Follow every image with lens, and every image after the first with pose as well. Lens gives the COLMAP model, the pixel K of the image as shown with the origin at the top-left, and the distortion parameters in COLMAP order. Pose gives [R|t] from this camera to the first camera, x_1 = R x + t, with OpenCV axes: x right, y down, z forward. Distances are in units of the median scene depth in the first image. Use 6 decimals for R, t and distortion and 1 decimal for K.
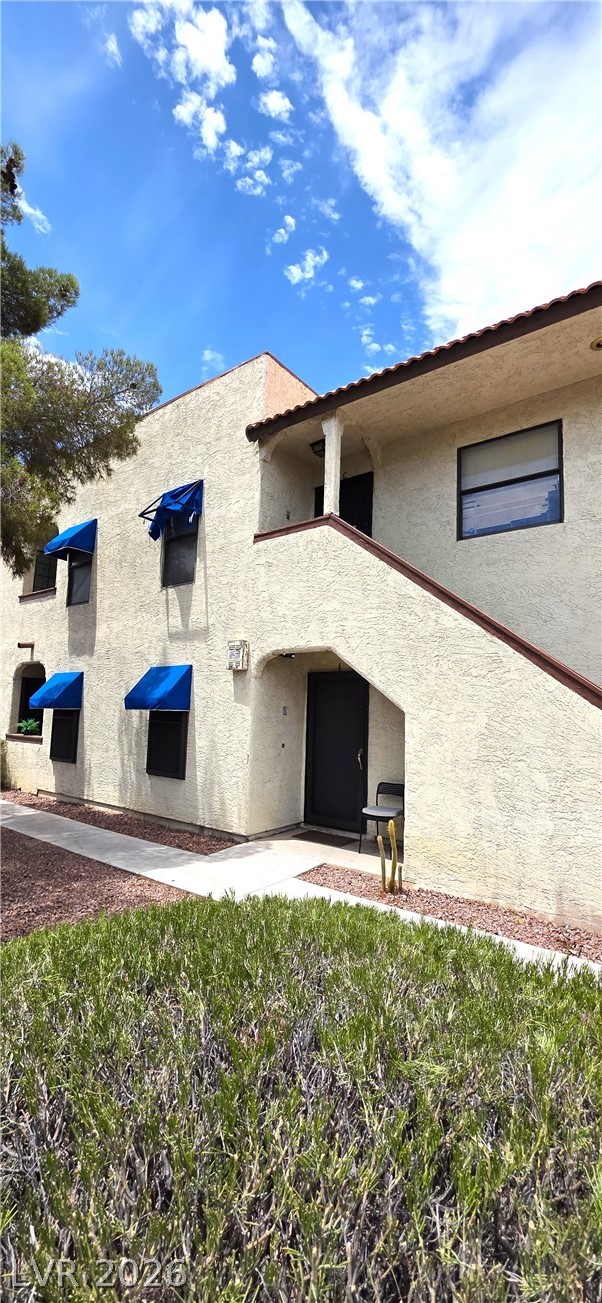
lens RADIAL K [[523.9, 0, 308.2], [0, 523.9, 655.2], [0, 0, 1]] dist [0.002451, -0.002503]
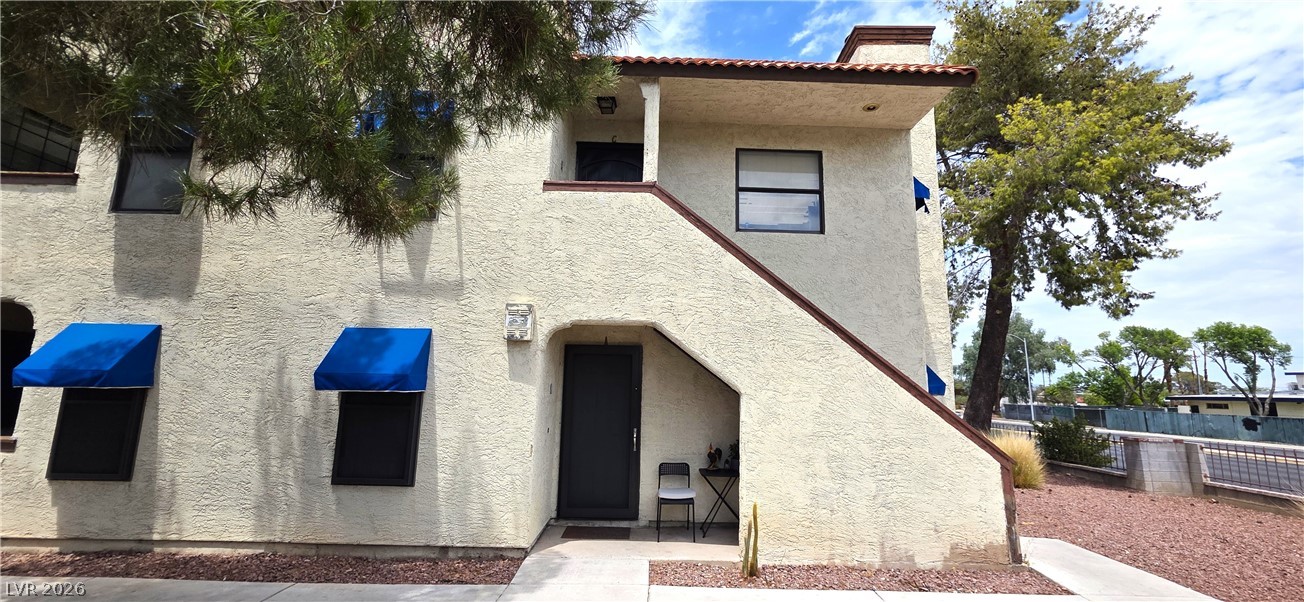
lens RADIAL K [[524.3, 0, 649.7], [0, 524.3, 291.9], [0, 0, 1]] dist [0.002451, -0.002503]
pose [[0.786549, 0.095751, 0.610059, -0.481272], [-0.068362, 0.995335, -0.068082, -0.005050], [-0.613732, 0.011845, 0.789426, 0.232399]]
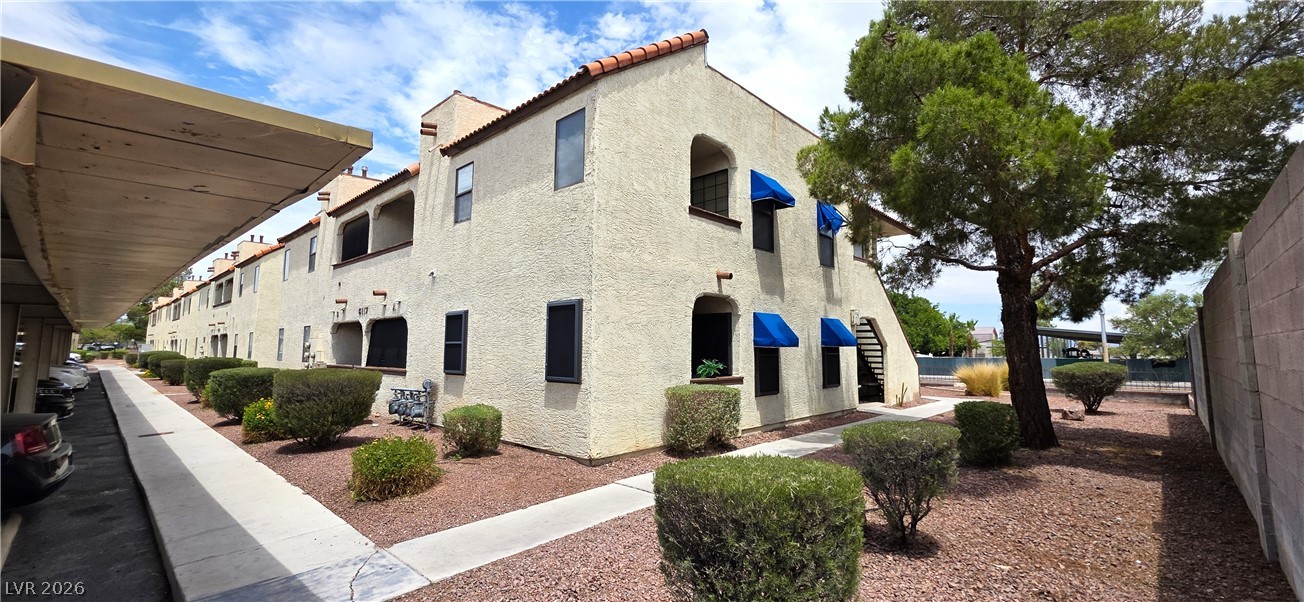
lens RADIAL K [[524.3, 0, 652.3], [0, 524.3, 298.6], [0, 0, 1]] dist [0.002451, -0.002503]
pose [[0.104589, 0.065830, 0.992334, -2.157131], [-0.114376, 0.991982, -0.053752, 0.122225], [-0.987917, -0.107877, 0.111280, 1.543368]]
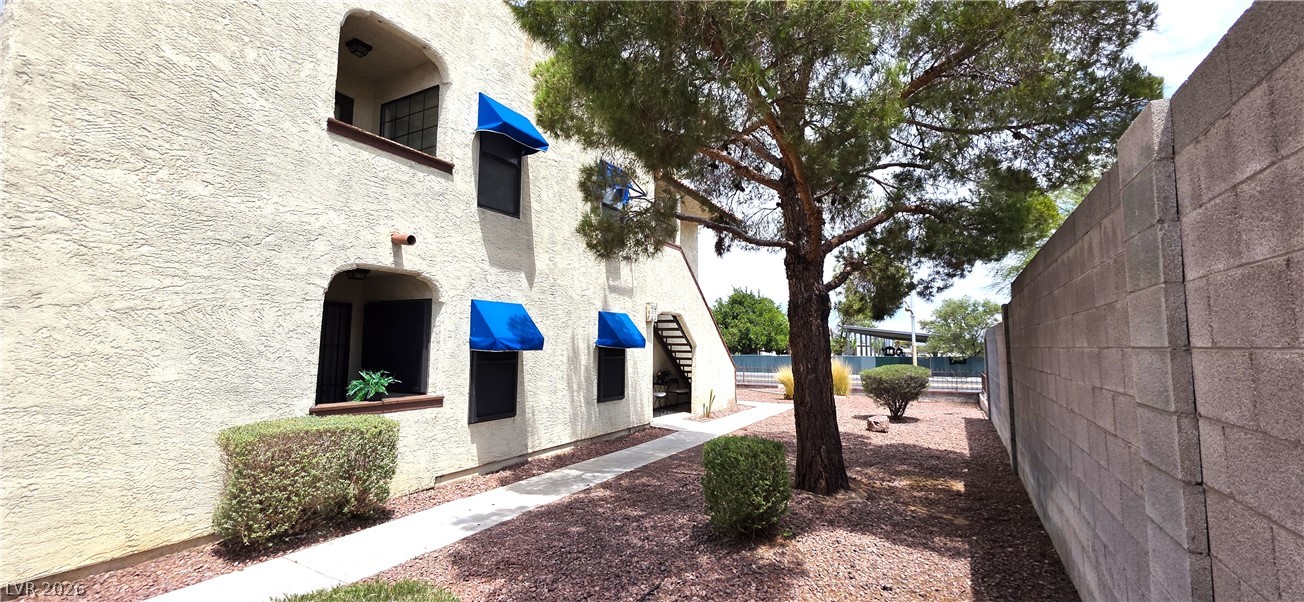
lens RADIAL K [[524.3, 0, 655.5], [0, 524.3, 295.5], [0, 0, 1]] dist [0.002451, -0.002503]
pose [[-0.146266, 0.066184, 0.987029, -1.710350], [-0.122451, 0.988875, -0.084454, 0.083319], [-0.981637, -0.133215, -0.136534, 1.218595]]
